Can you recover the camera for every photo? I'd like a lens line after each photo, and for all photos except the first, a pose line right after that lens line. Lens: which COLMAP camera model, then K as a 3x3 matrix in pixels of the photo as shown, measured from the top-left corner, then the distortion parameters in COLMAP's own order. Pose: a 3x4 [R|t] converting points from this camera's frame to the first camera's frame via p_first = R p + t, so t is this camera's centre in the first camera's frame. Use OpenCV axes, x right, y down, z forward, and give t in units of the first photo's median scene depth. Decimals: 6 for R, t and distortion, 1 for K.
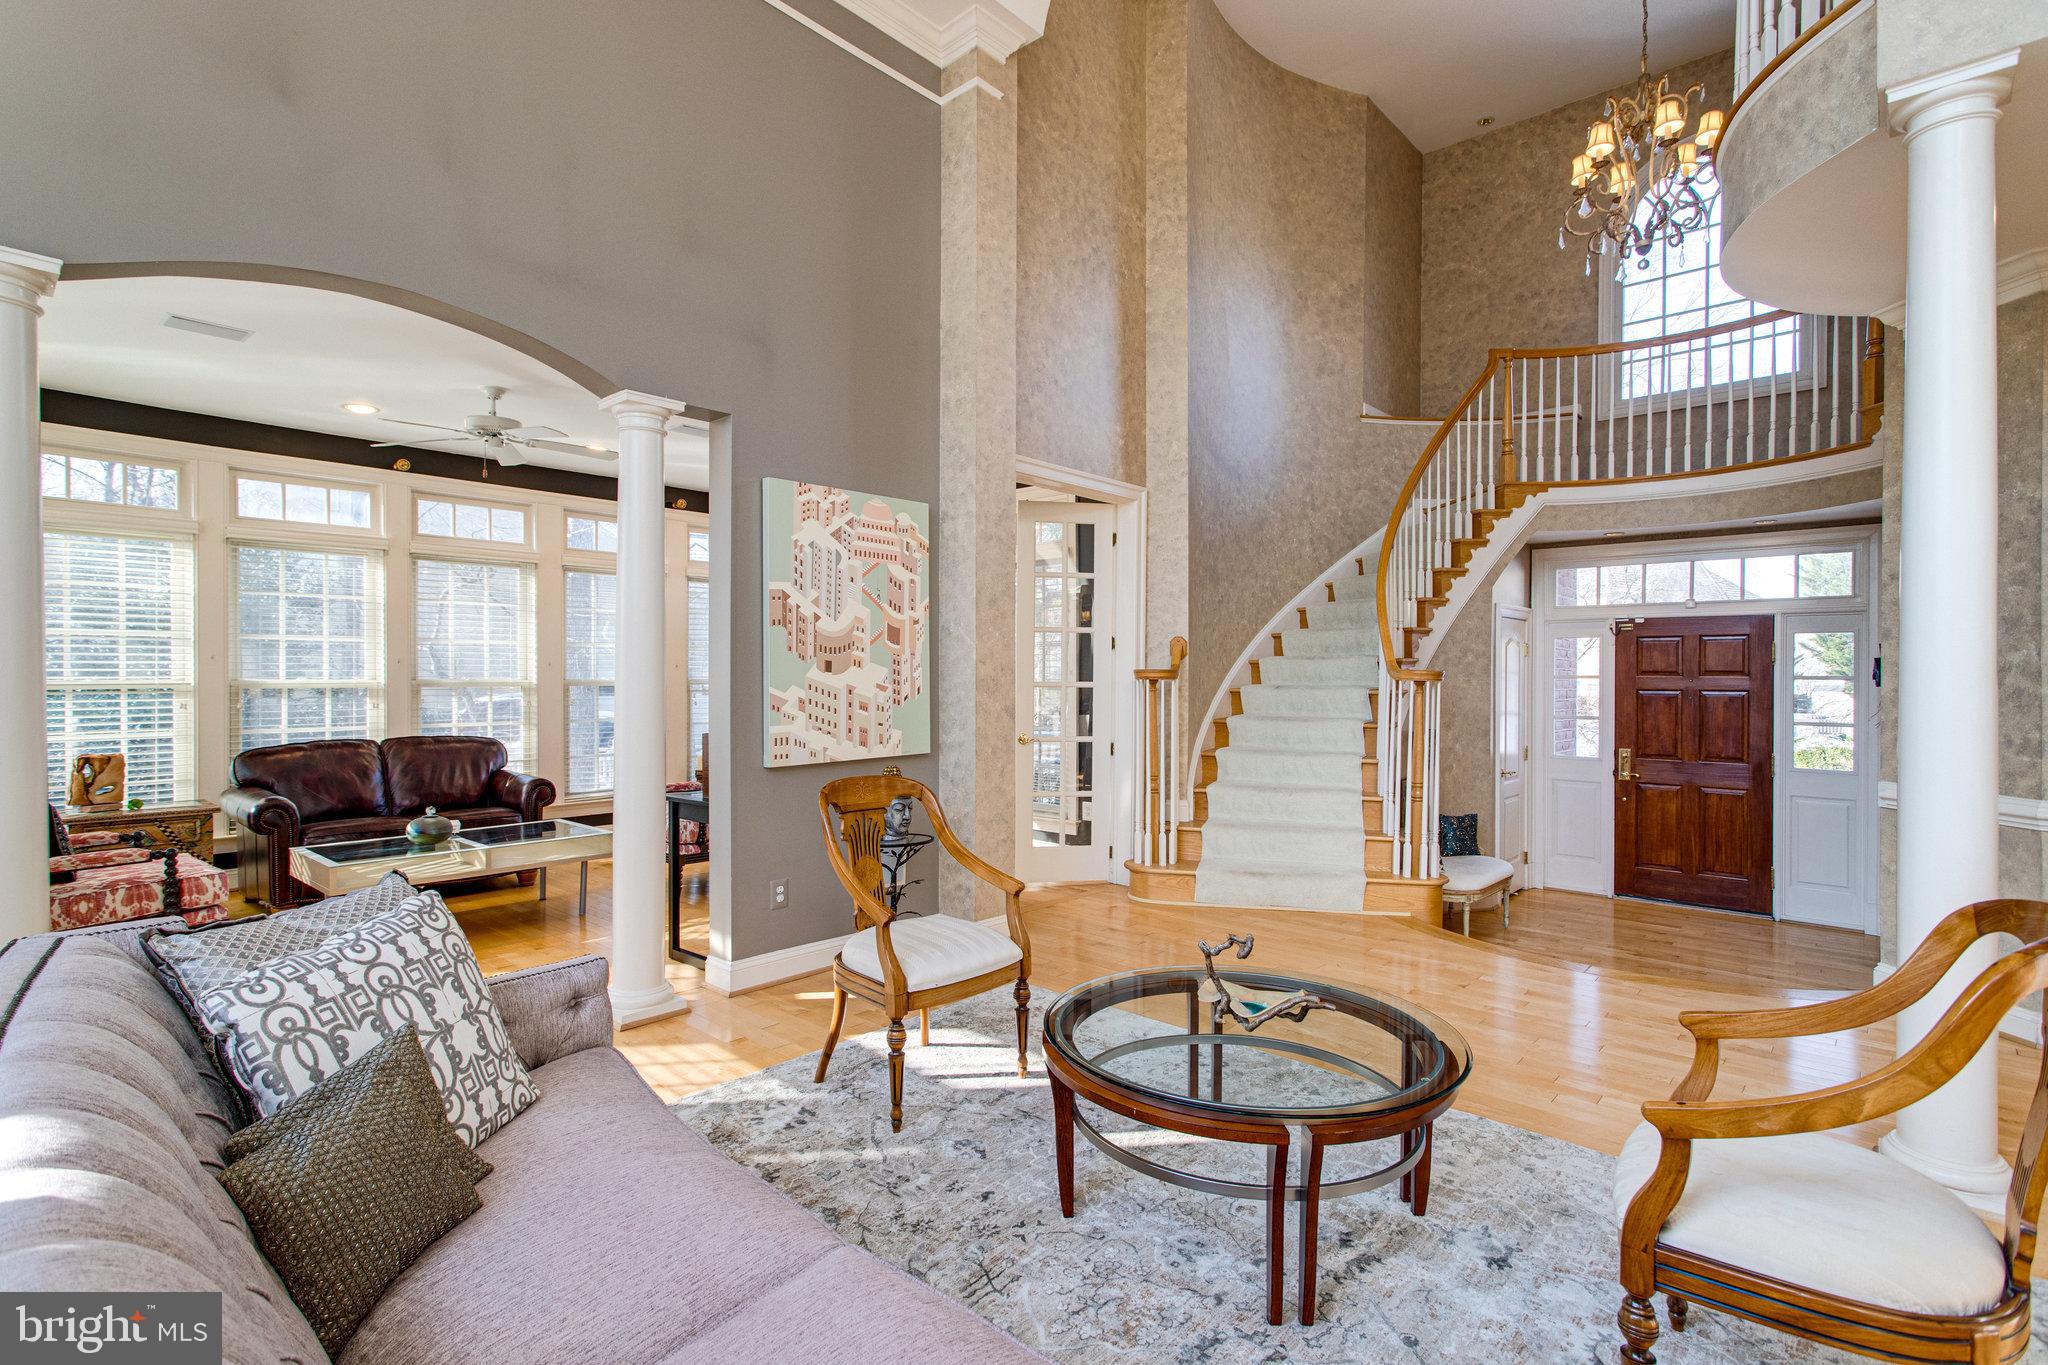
lens RADIAL K [[982.0, 0, 1025.0], [0, 982.0, 679.1], [0, 0, 1]] dist [0.003823, -0.000606]
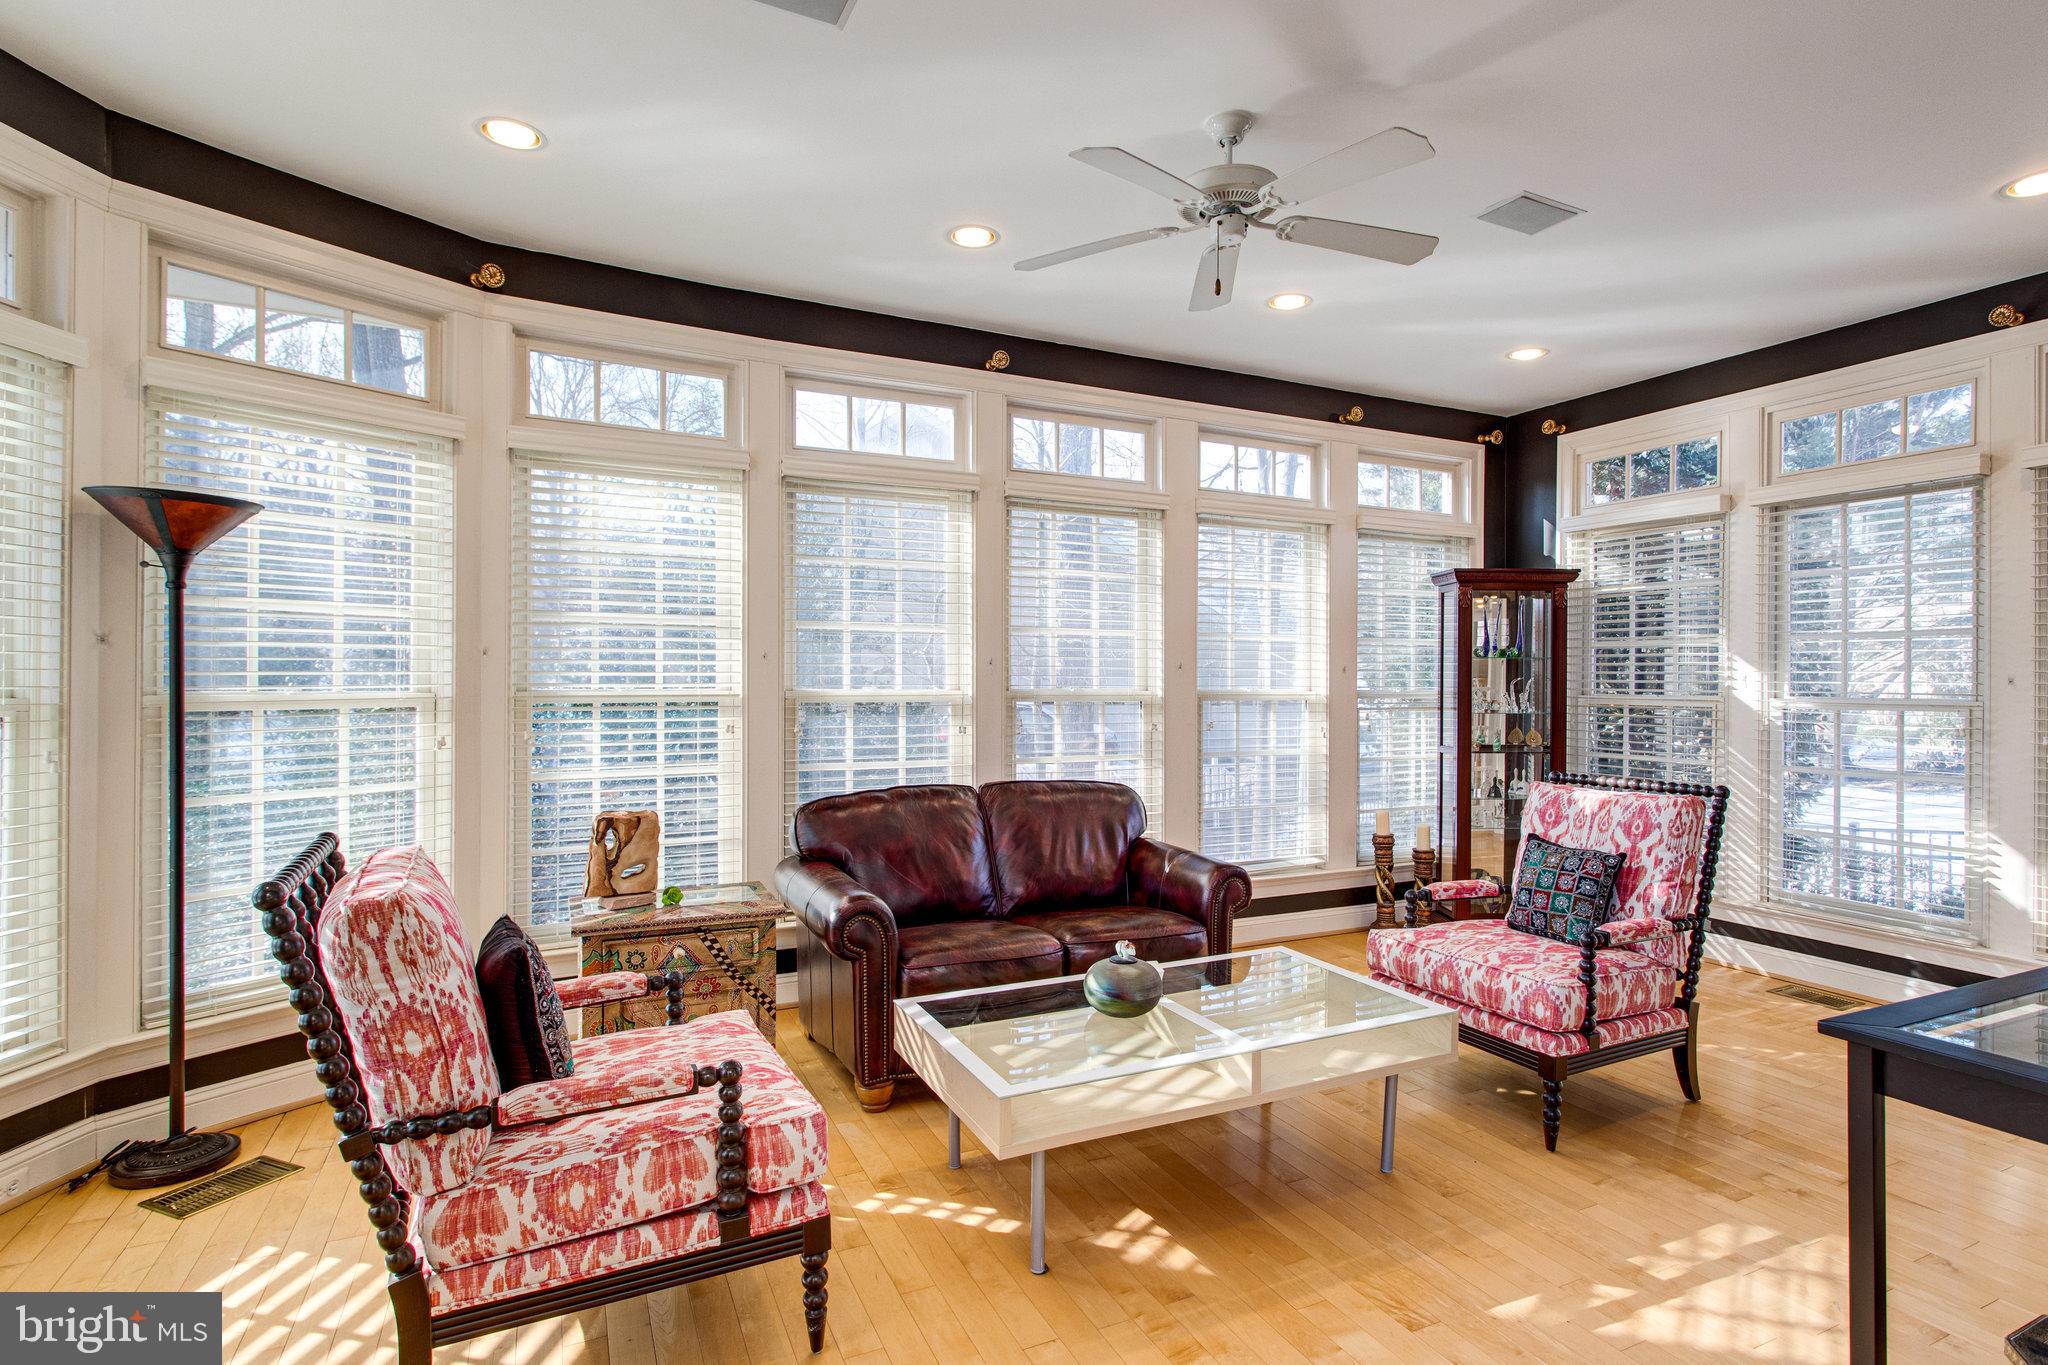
lens RADIAL K [[982.0, 0, 1025.0], [0, 982.0, 679.1], [0, 0, 1]] dist [0.003823, -0.000606]
pose [[0.923426, 0.000155, -0.383776, -0.409832], [-0.003539, 0.999961, -0.008112, -0.001418], [0.383760, 0.008849, 0.923391, 0.455918]]
